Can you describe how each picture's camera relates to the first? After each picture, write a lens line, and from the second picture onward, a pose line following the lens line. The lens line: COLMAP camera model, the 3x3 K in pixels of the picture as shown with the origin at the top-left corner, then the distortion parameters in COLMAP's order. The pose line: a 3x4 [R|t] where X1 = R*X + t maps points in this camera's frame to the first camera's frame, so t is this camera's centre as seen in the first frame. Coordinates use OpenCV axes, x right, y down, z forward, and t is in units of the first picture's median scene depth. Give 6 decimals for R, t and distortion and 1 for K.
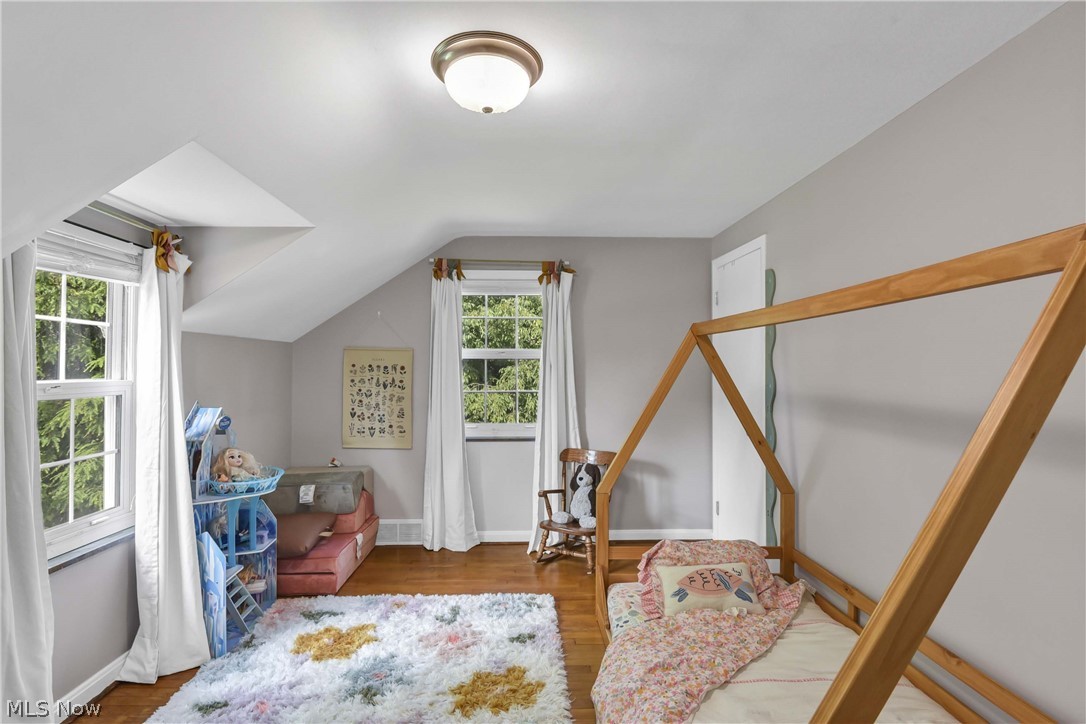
lens RADIAL K [[525.4, 0, 543.2], [0, 525.4, 353.7], [0, 0, 1]] dist [-0.005578, -0.002356]
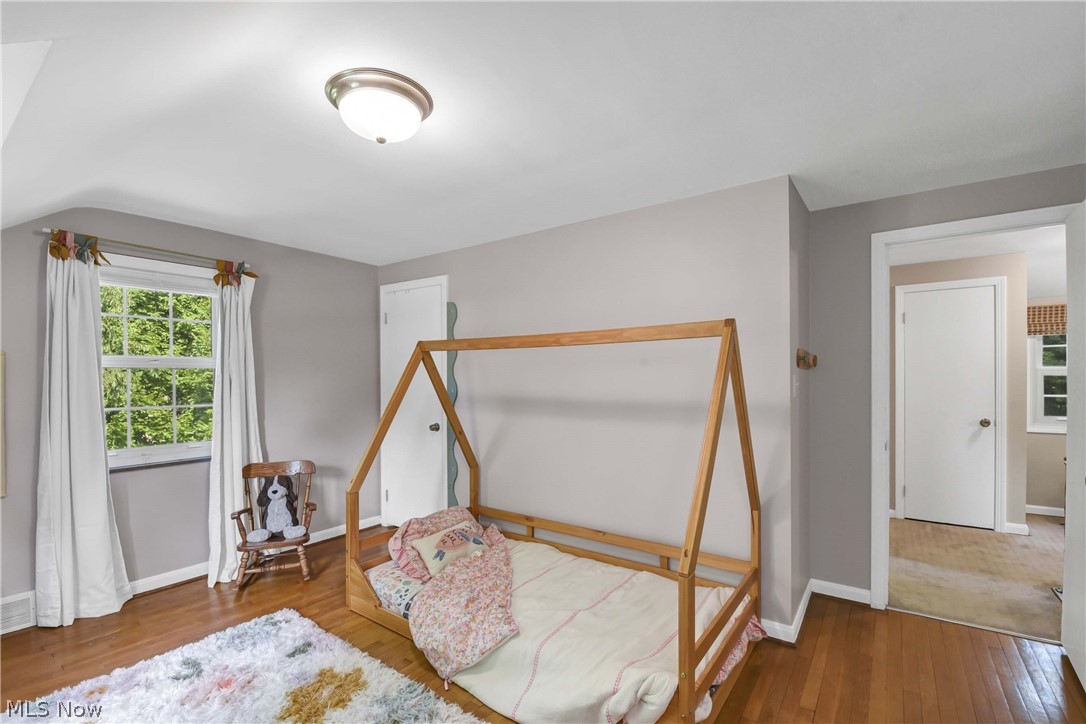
lens RADIAL K [[488.0, 0, 545.7], [0, 488.0, 369.9], [0, 0, 1]] dist [-0.003877, -0.009361]
pose [[0.604912, 0.006537, 0.796266, -0.410026], [-0.015102, 0.999881, 0.003265, 0.001059], [-0.796149, -0.014000, 0.604938, 0.066092]]
